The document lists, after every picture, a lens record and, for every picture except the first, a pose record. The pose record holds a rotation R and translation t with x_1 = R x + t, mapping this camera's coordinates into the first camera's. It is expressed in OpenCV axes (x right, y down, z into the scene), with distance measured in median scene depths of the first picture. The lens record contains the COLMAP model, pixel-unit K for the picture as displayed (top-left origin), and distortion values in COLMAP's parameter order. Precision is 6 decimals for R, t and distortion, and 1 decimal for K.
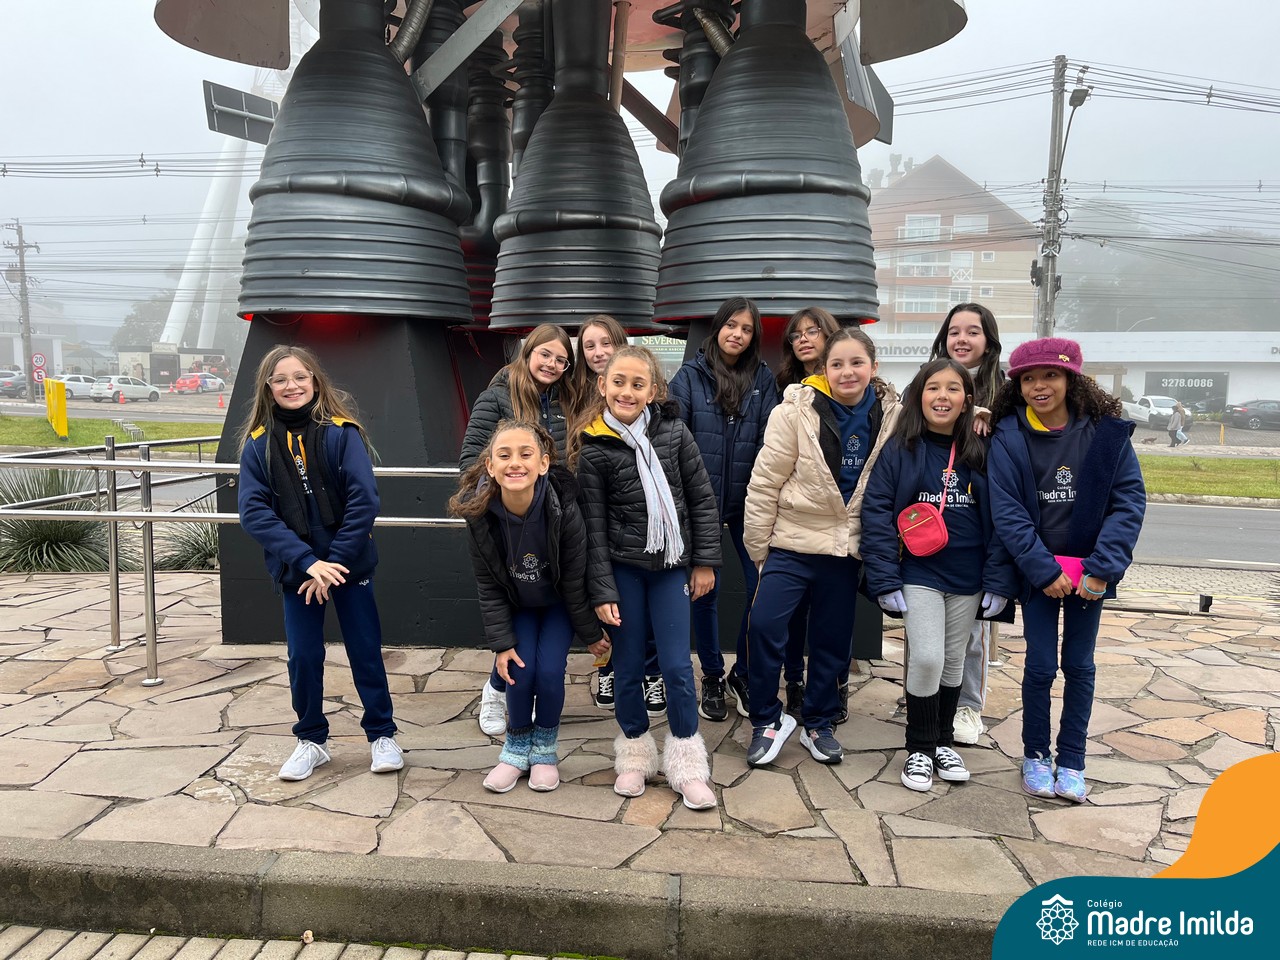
lens RADIAL K [[973.9, 0, 639.6], [0, 973.9, 485.5], [0, 0, 1]] dist [0.048551, -0.063923]
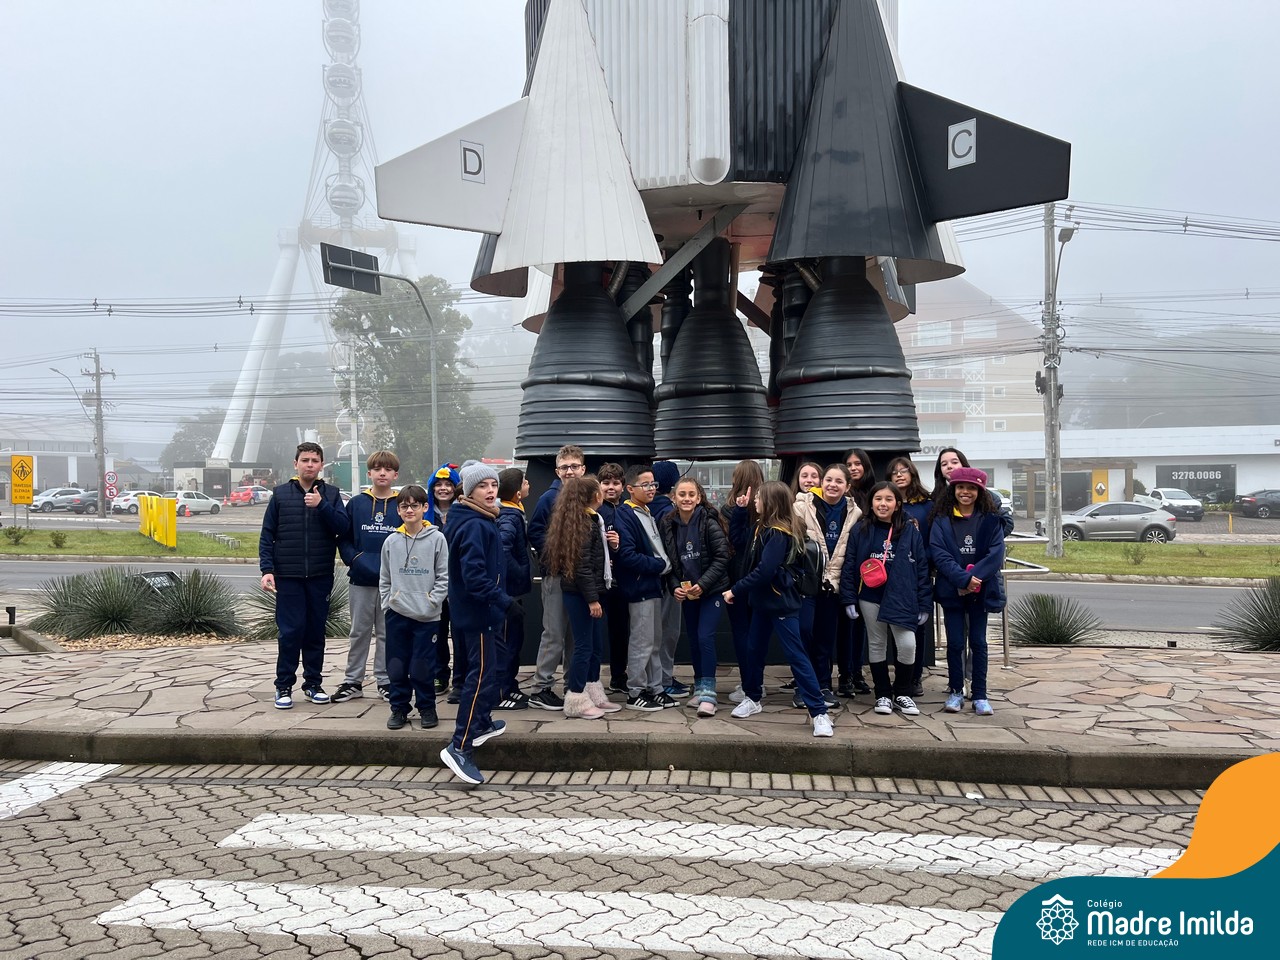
lens RADIAL K [[973.9, 0, 638.8], [0, 973.9, 477.8], [0, 0, 1]] dist [0.048551, -0.063923]
pose [[0.999558, -0.022288, -0.019663, -0.034472], [0.019949, 0.993505, -0.112023, 0.007929], [0.022033, 0.111582, 0.993511, -0.109593]]
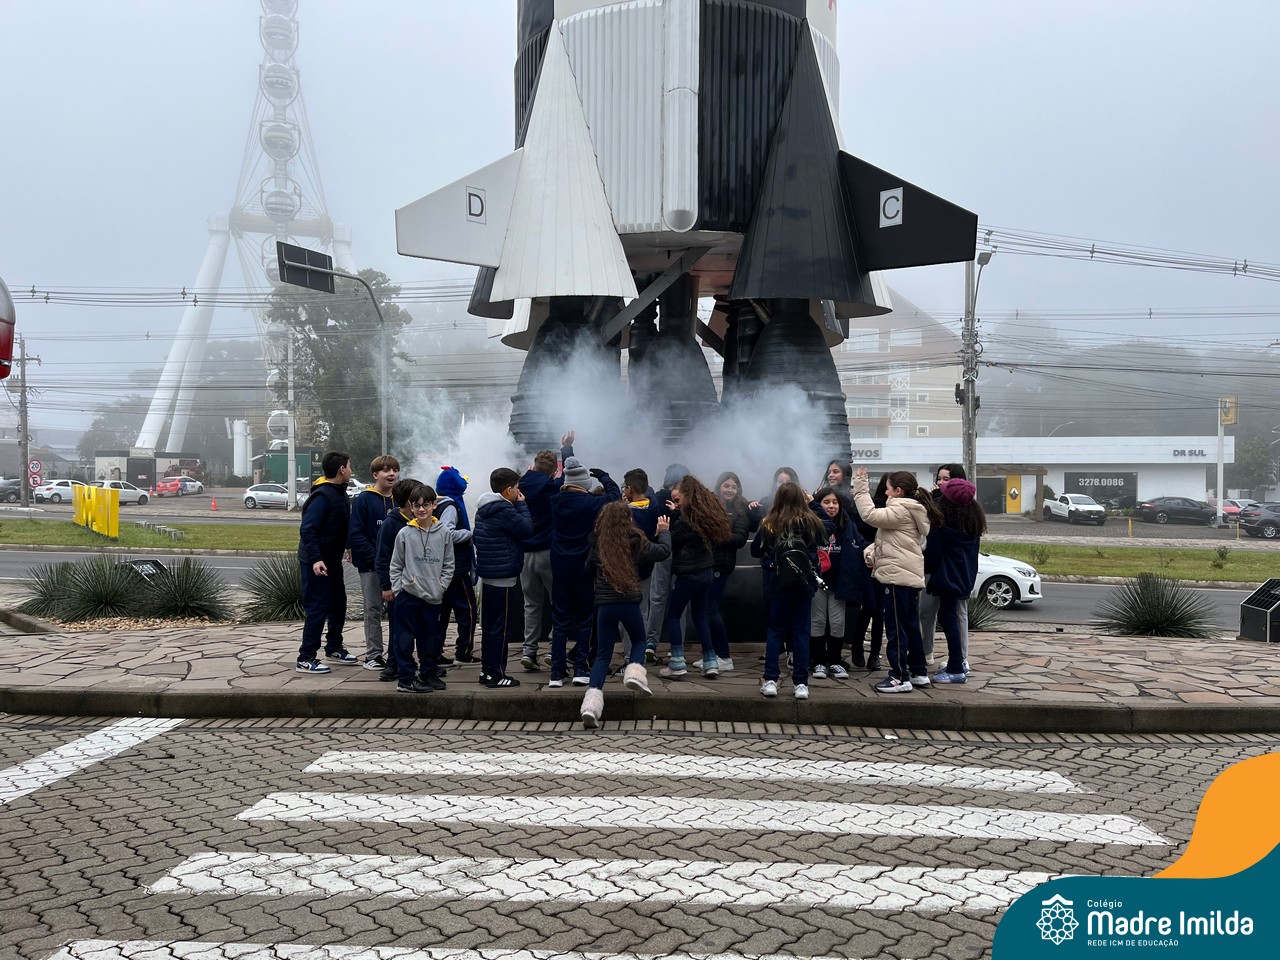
lens RADIAL K [[973.9, 0, 643.4], [0, 973.9, 479.8], [0, 0, 1]] dist [0.048551, -0.063923]
pose [[0.998443, -0.005206, 0.055544, -0.049219], [0.011078, 0.994310, -0.105948, 0.010685], [-0.054676, 0.106398, 0.992819, -0.157416]]
